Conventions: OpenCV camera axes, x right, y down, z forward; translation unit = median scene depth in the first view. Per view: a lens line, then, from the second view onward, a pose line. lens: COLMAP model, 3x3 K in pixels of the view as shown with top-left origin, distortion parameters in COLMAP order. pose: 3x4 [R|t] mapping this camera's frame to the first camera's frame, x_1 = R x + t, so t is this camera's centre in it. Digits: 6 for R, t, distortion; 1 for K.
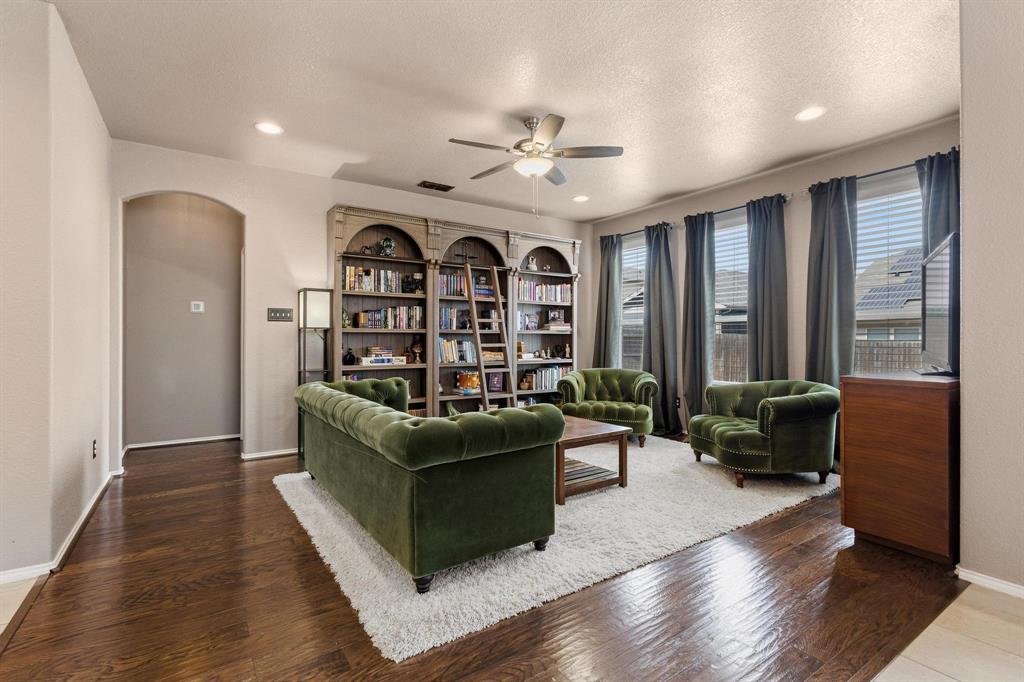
lens RADIAL K [[468.1, 0, 508.8], [0, 468.1, 337.0], [0, 0, 1]] dist [0.005509, -0.000997]
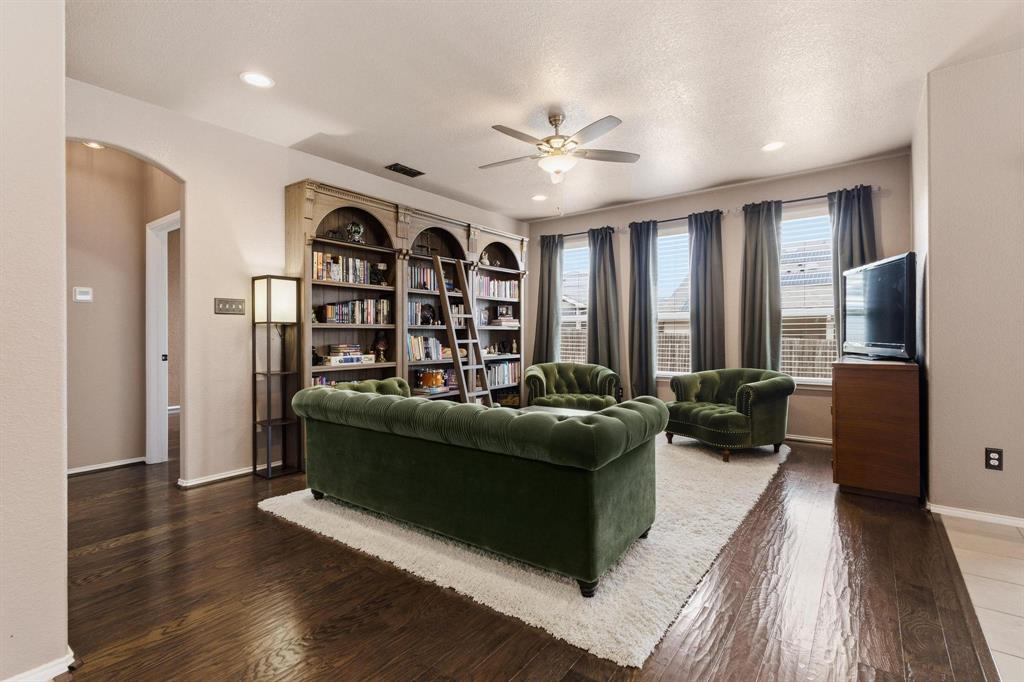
lens RADIAL K [[468.1, 0, 514.3], [0, 468.1, 333.1], [0, 0, 1]] dist [0.005509, -0.000997]
pose [[0.945976, -0.003342, 0.324219, -0.274829], [0.003729, 0.999993, -0.000572, 0.001467], [-0.324214, 0.001751, 0.945982, 0.057965]]
